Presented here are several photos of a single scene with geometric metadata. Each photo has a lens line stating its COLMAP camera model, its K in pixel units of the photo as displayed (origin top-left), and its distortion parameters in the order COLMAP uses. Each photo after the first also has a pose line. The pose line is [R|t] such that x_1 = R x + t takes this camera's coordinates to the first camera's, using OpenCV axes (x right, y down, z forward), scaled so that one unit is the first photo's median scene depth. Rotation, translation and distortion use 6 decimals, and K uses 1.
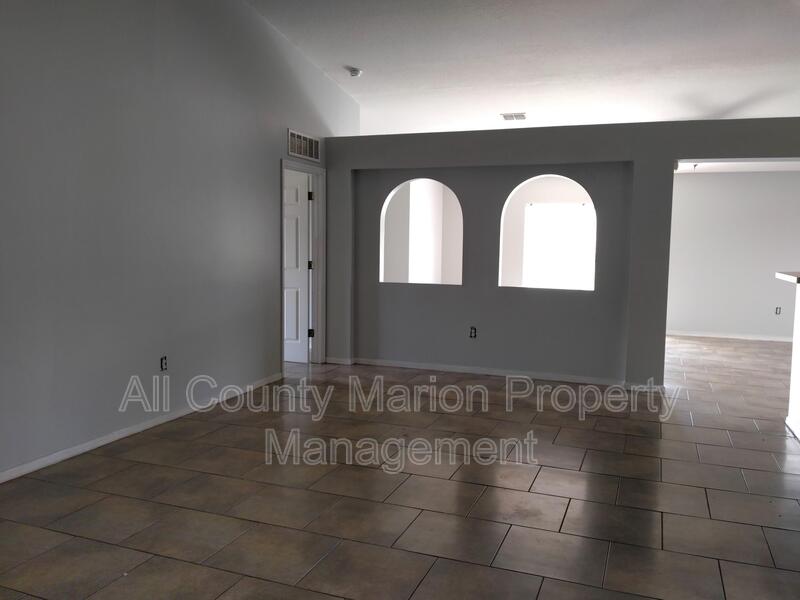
lens RADIAL K [[657.9, 0, 400.3], [0, 657.9, 289.9], [0, 0, 1]] dist [0.042272, -0.117167]
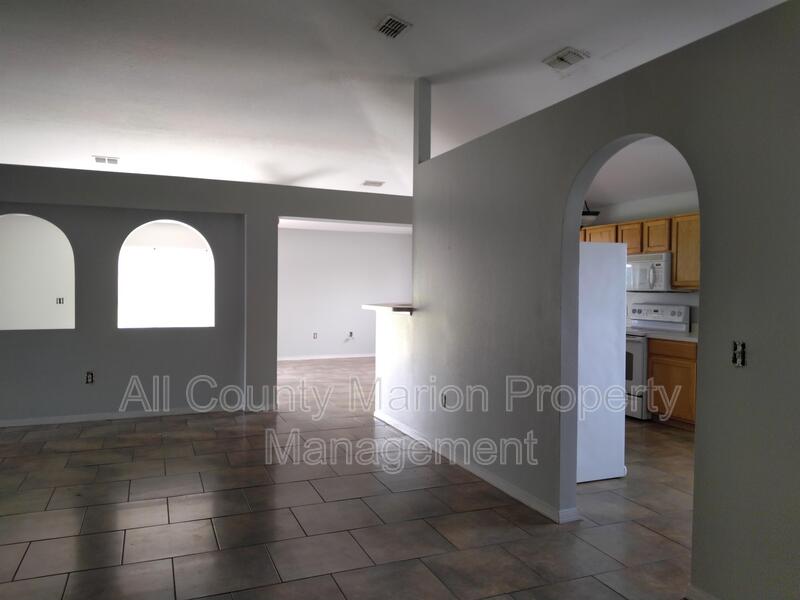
lens RADIAL K [[588.5, 0, 400.6], [0, 588.5, 296.2], [0, 0, 1]] dist [0.035289, -0.066694]
pose [[0.716822, -0.022623, 0.696889, -0.173483], [0.056185, 0.998097, -0.025391, -0.007444], [-0.694989, 0.057355, 0.716729, 0.060314]]
